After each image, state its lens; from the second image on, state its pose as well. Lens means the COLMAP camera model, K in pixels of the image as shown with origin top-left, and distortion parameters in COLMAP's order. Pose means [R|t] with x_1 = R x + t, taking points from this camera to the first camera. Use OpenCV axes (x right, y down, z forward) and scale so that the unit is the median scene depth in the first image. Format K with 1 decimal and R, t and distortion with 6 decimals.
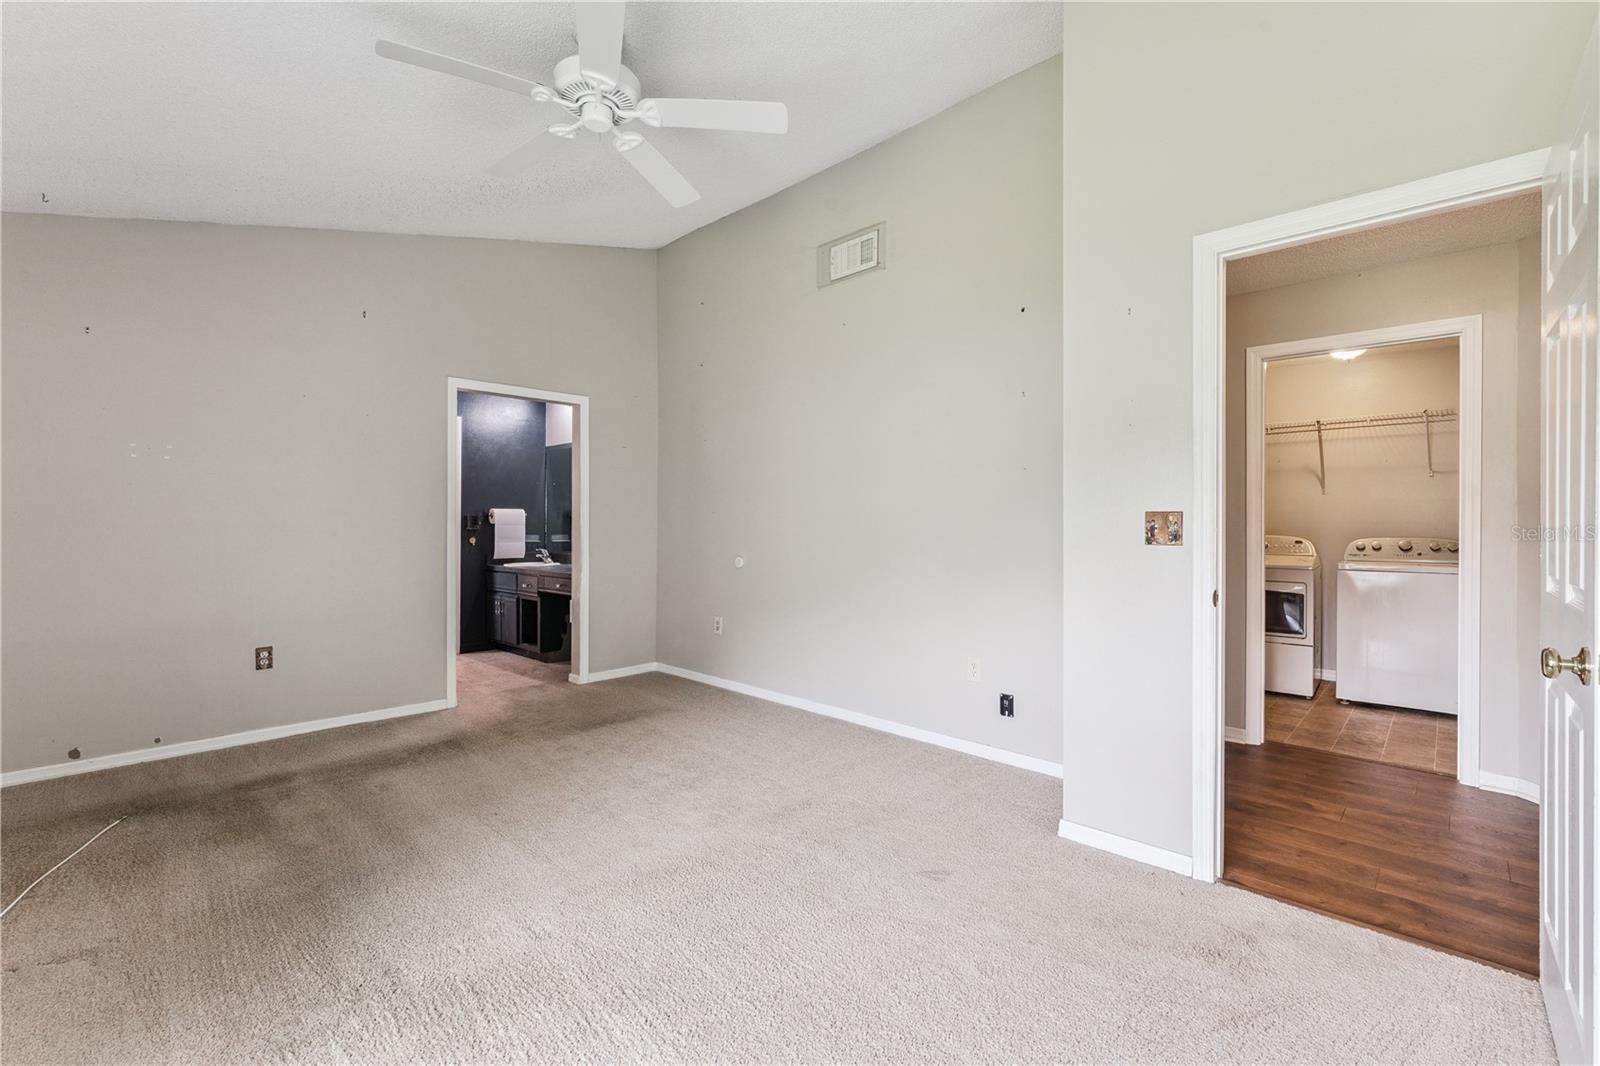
lens RADIAL K [[688.0, 0, 800.0], [0, 688.0, 533.0], [0, 0, 1]] dist [-0.002361, -0.000203]
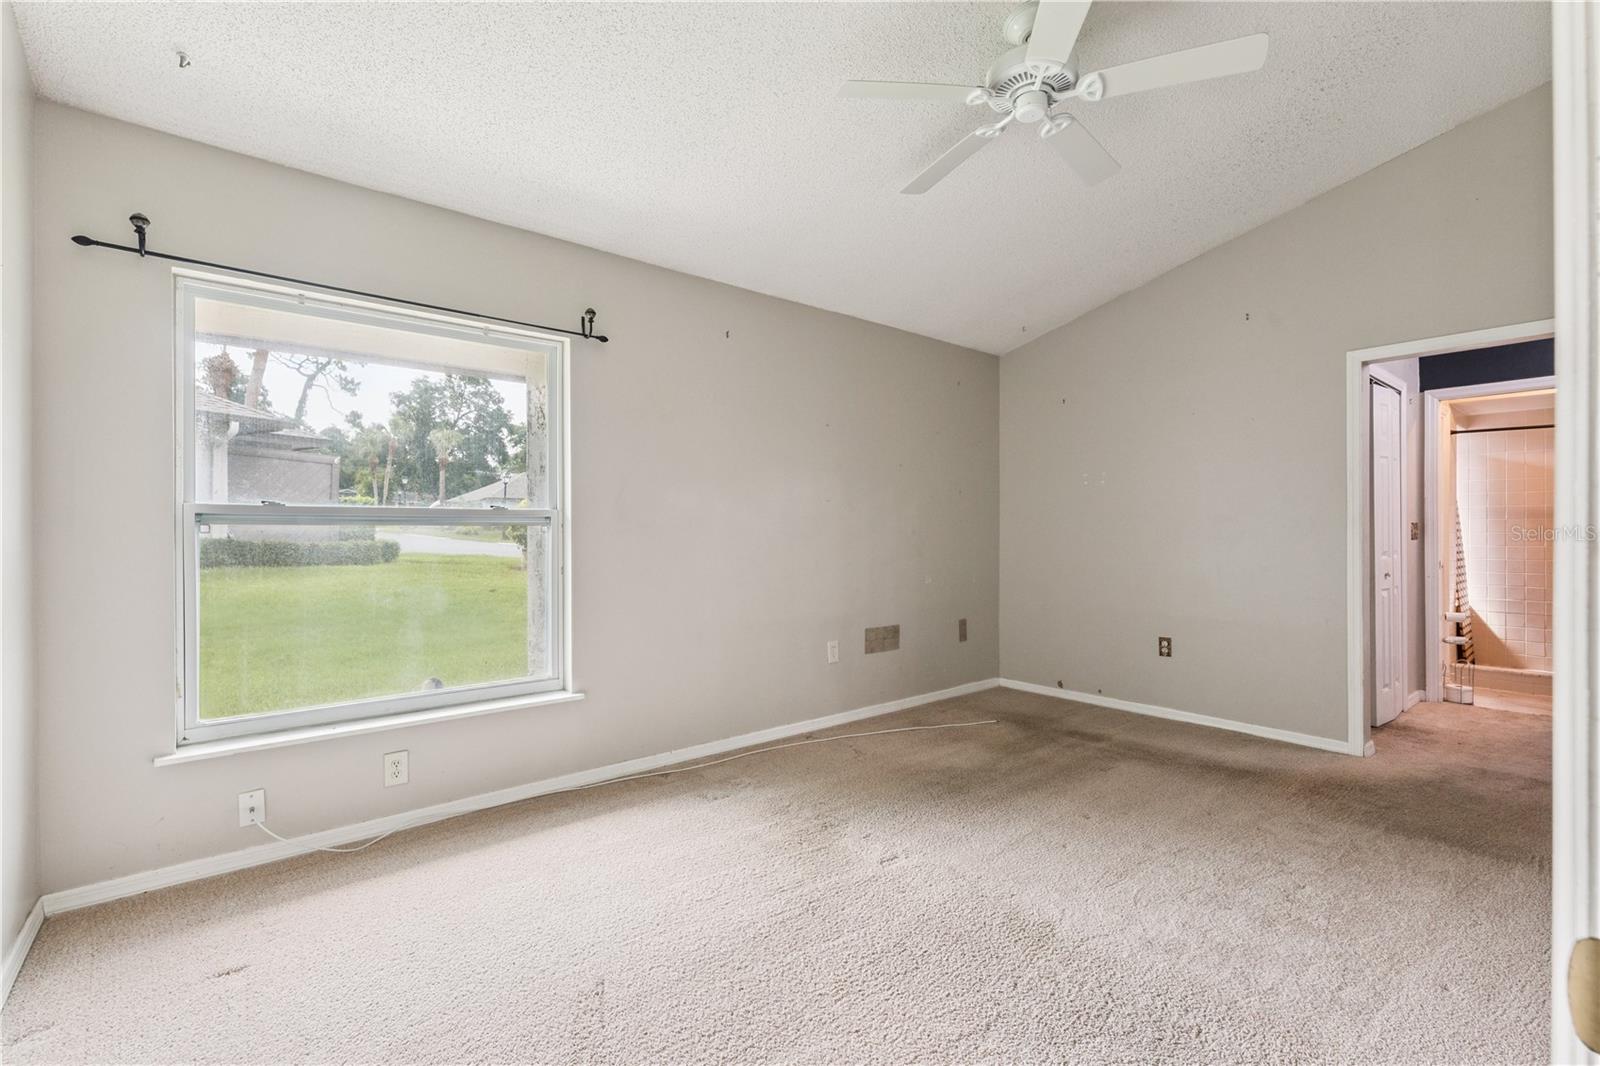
lens RADIAL K [[705.8, 0, 800.0], [0, 705.8, 533.0], [0, 0, 1]] dist [0.000449, 0.000040]
pose [[-0.107936, -0.000621, -0.994158, 0.476711], [-0.009283, 0.999957, 0.000383, -0.005619], [0.994115, 0.009270, -0.107937, 0.511829]]
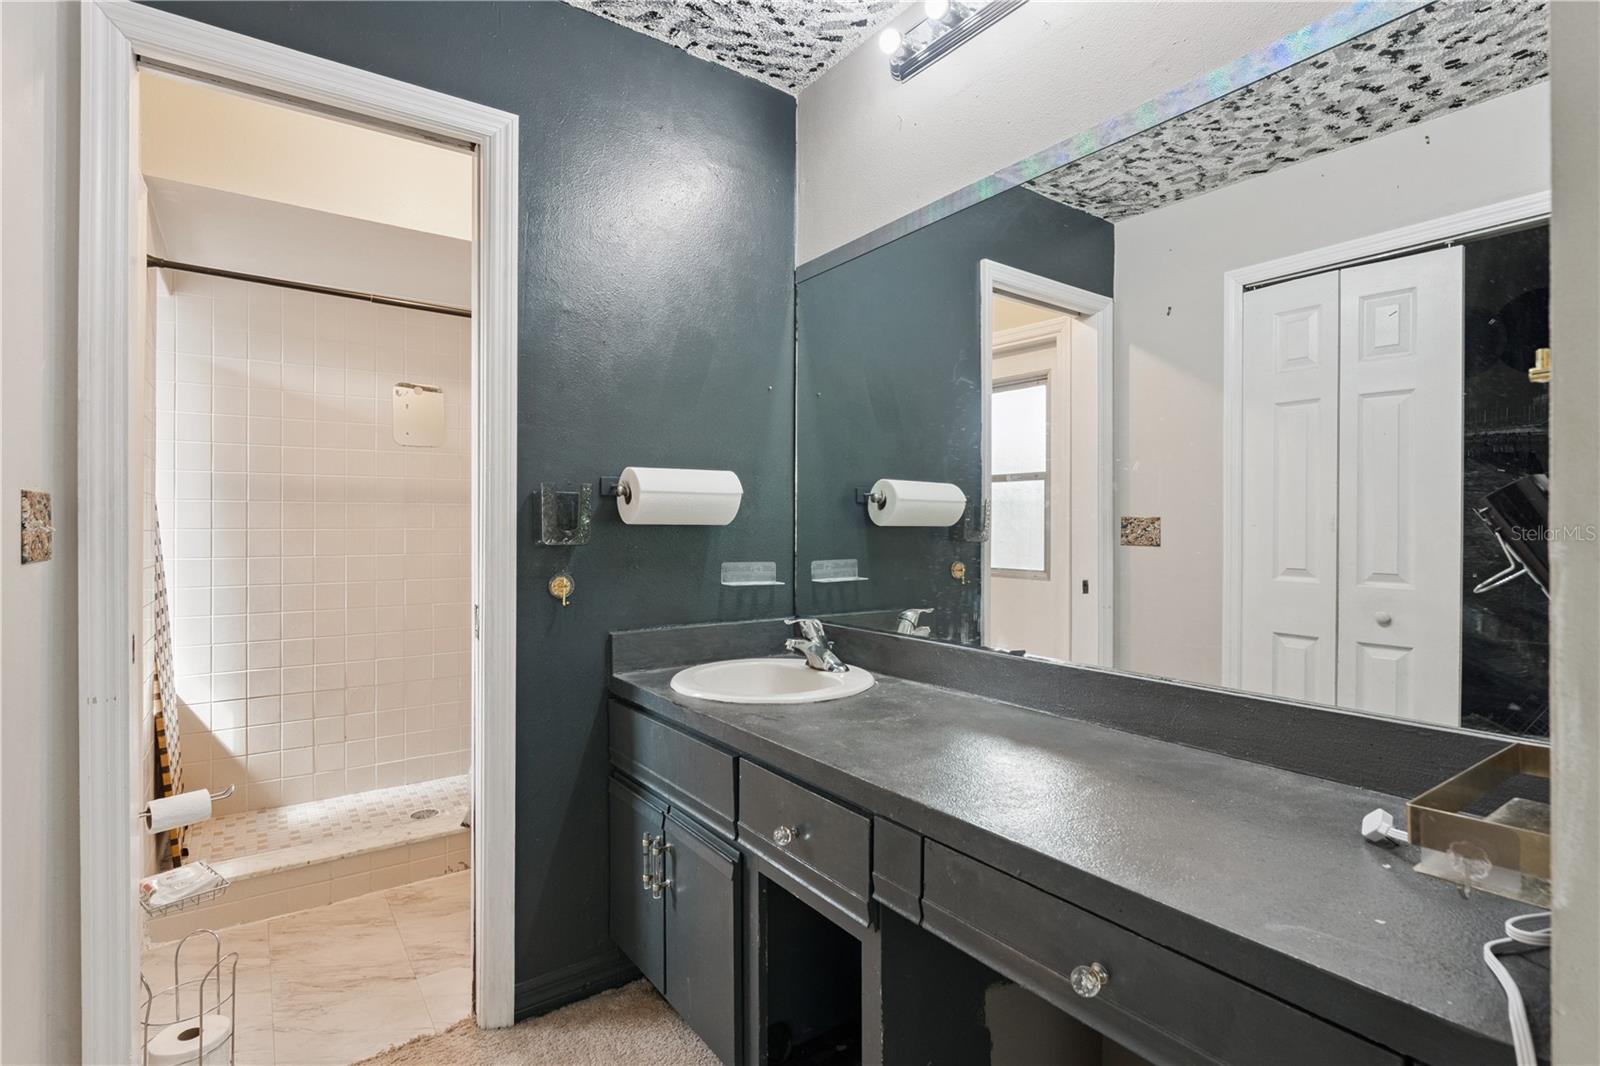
lens RADIAL K [[777.9, 0, 800.0], [0, 777.9, 533.0], [0, 0, 1]] dist [-0.001153, -0.000143]
pose [[0.981059, -0.000585, -0.193707, -0.560007], [-0.000110, 0.999994, -0.003578, -0.015630], [0.193708, 0.003531, 0.981053, 1.239029]]
